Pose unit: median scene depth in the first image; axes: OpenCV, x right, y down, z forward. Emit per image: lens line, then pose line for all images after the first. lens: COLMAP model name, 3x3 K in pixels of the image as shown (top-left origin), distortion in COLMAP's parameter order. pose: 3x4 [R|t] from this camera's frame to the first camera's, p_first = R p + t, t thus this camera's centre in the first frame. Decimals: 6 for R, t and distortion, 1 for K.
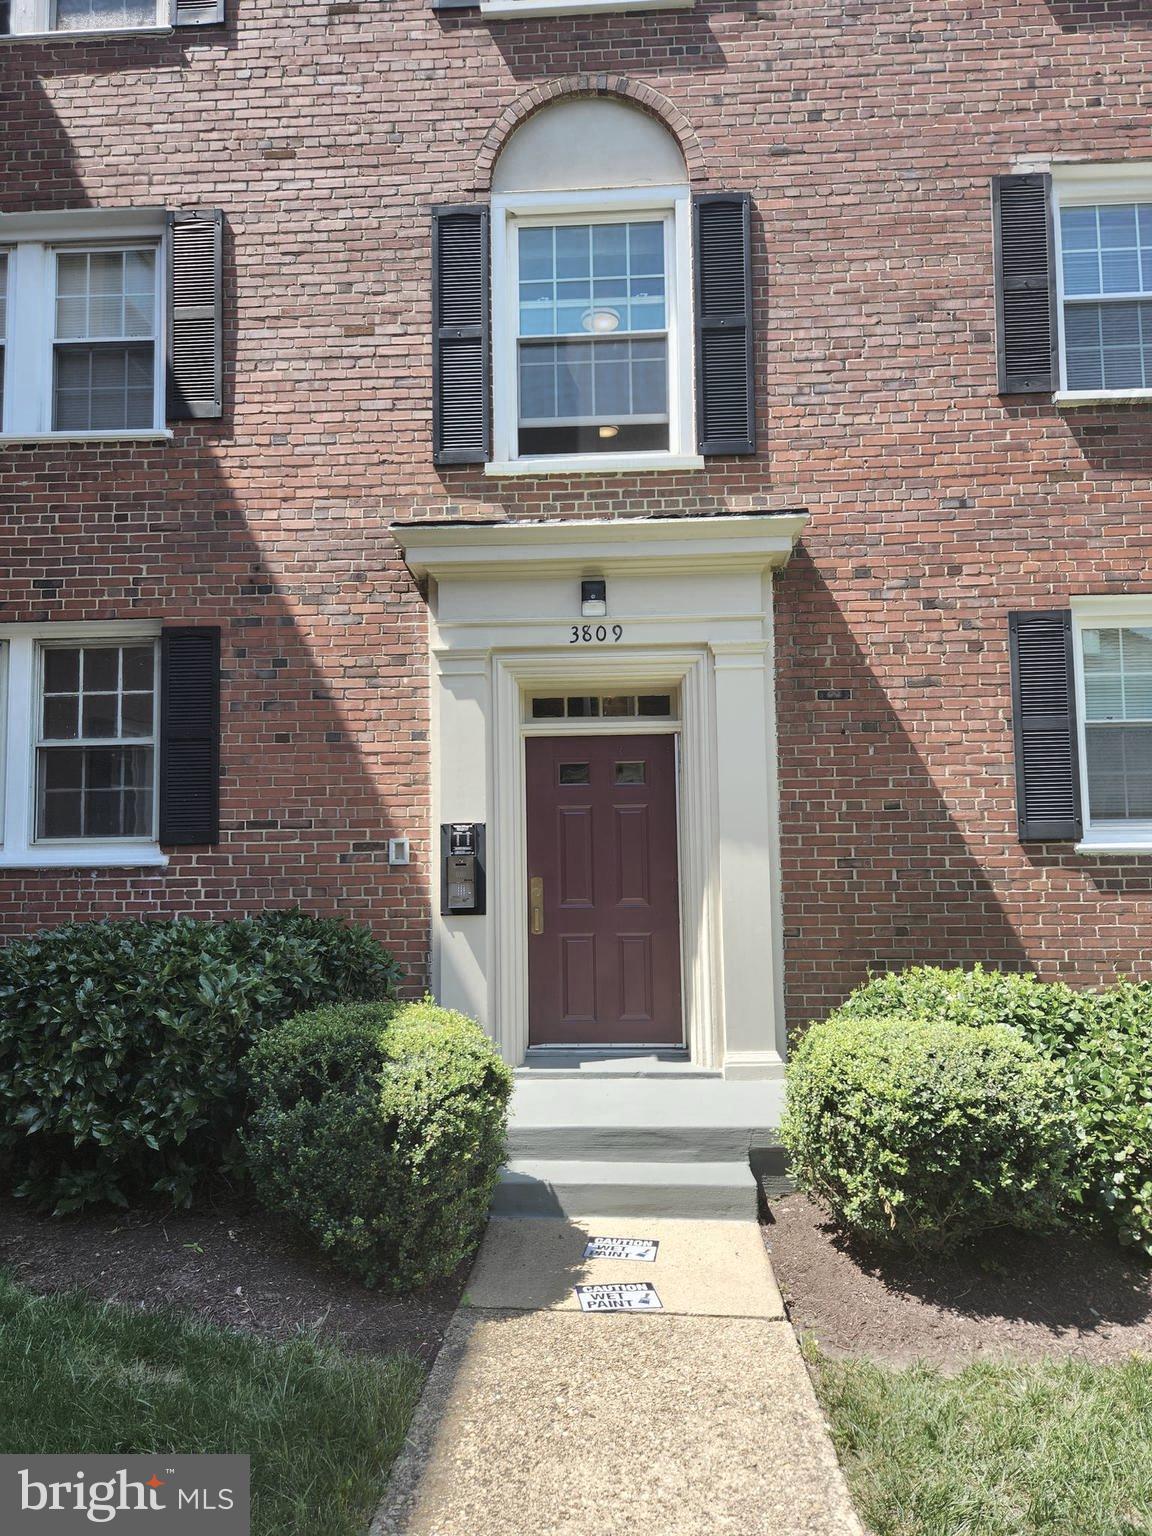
lens RADIAL K [[1024.9, 0, 569.5], [0, 1024.9, 784.9], [0, 0, 1]] dist [0.076266, -0.067282]
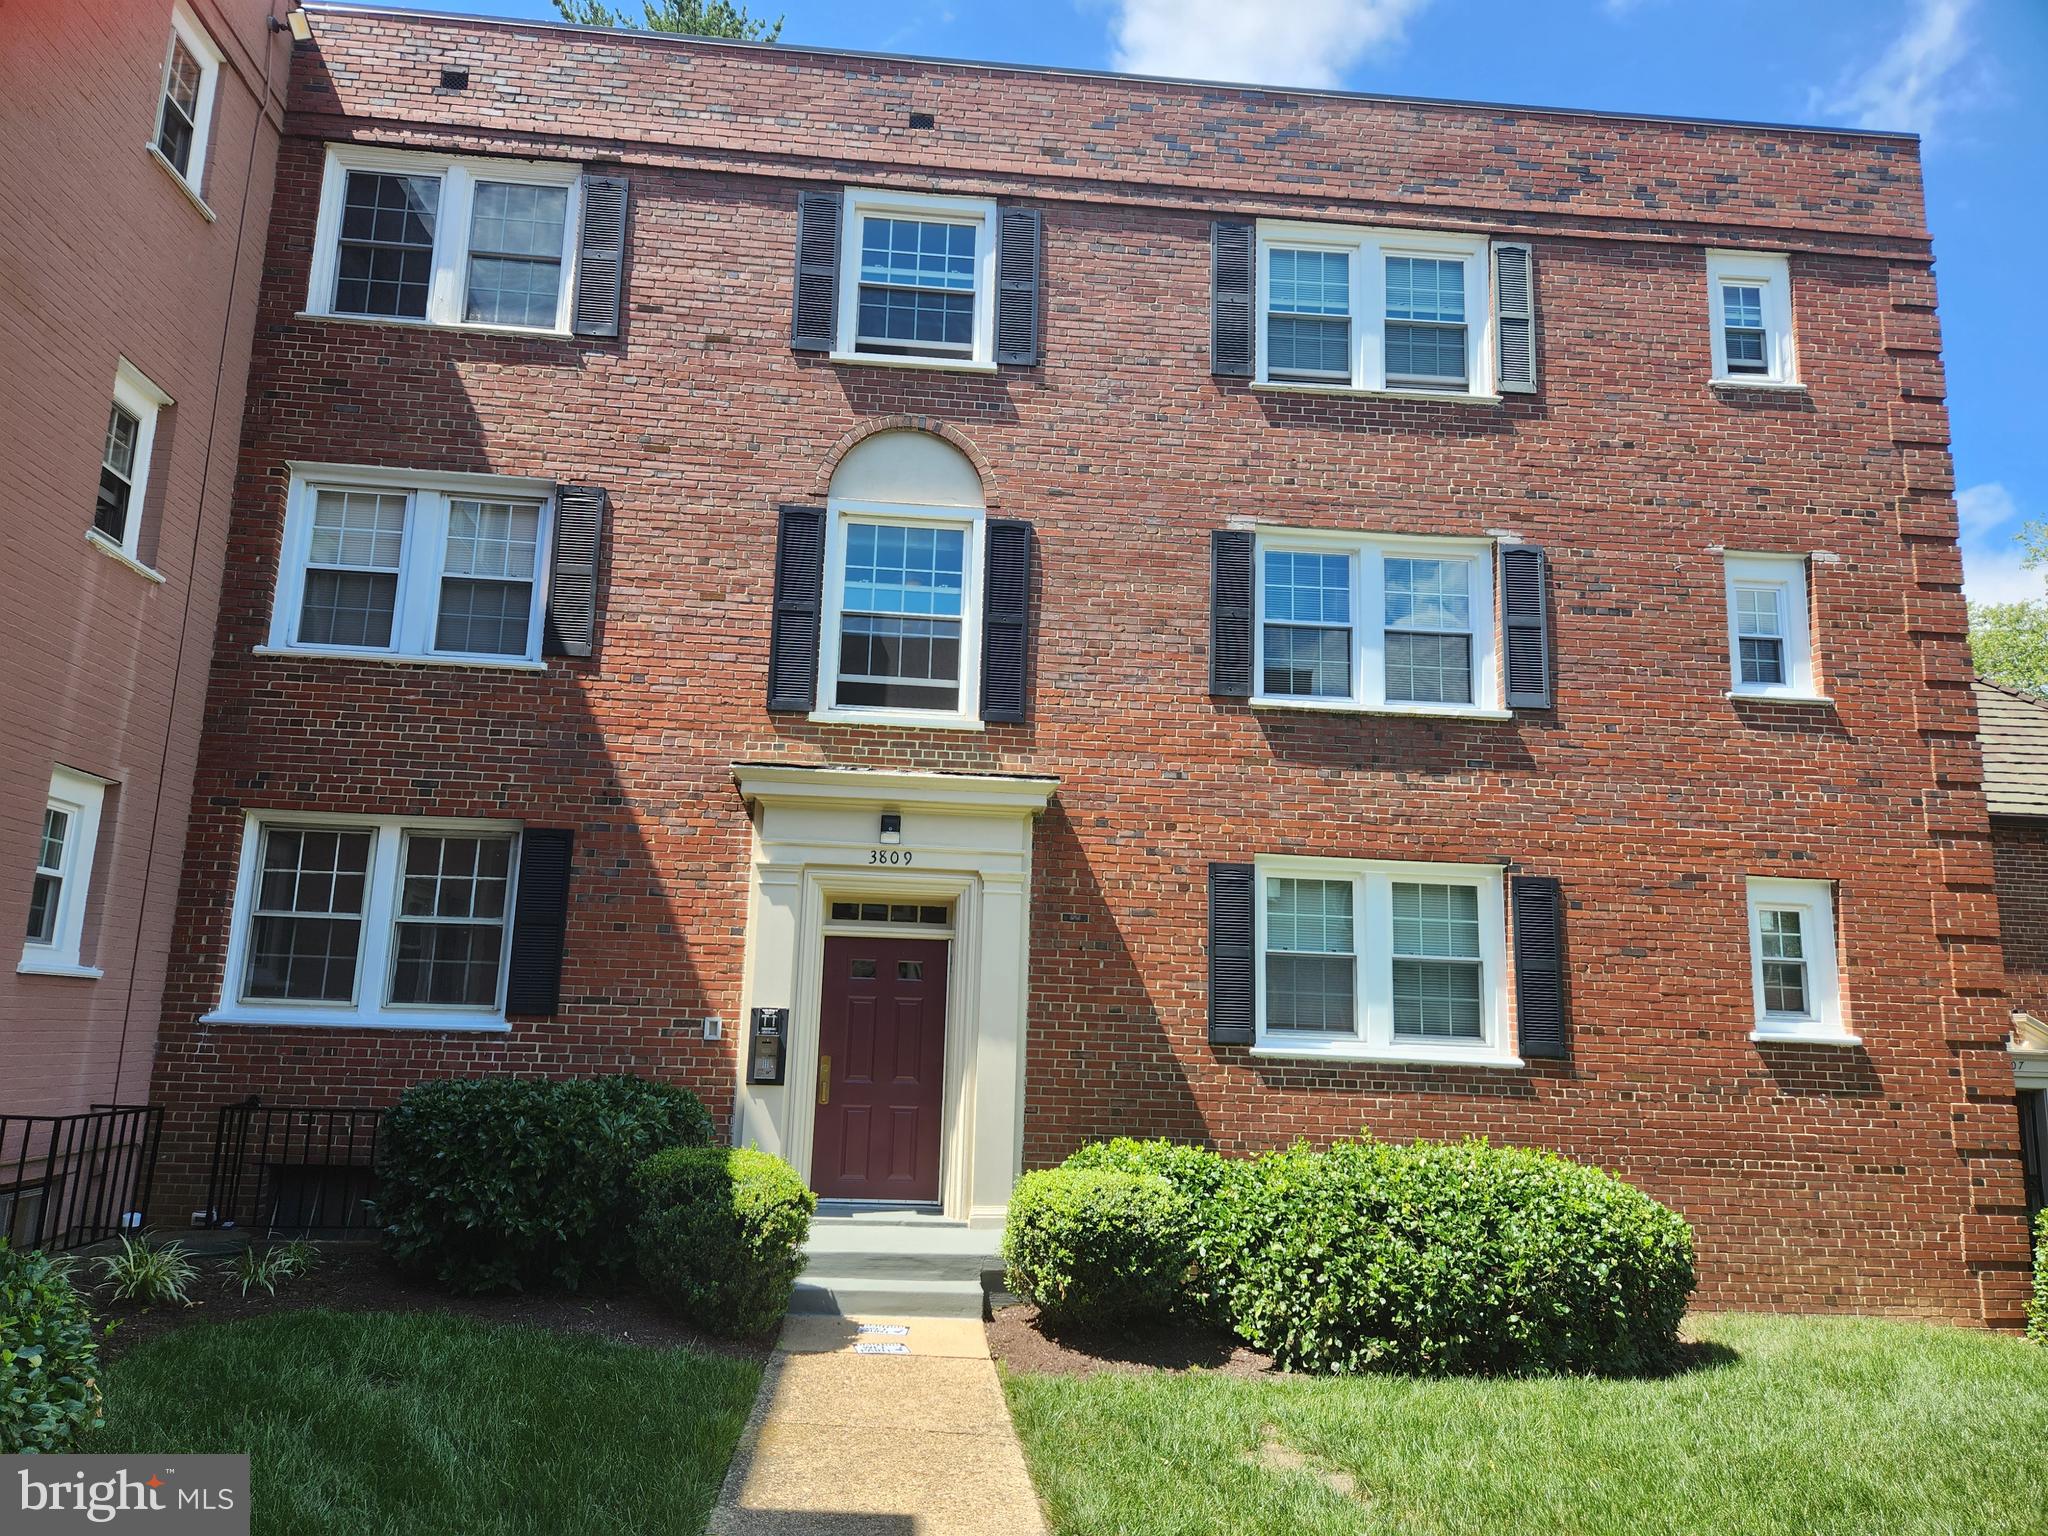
lens RADIAL K [[1366.5, 0, 1002.0], [0, 1366.5, 769.6], [0, 0, 1]] dist [0.076266, -0.067282]
pose [[0.989415, 0.072025, 0.125981, -0.055485], [-0.057134, 0.991362, -0.118057, -0.063975], [-0.133396, 0.109609, 0.984983, -0.648806]]
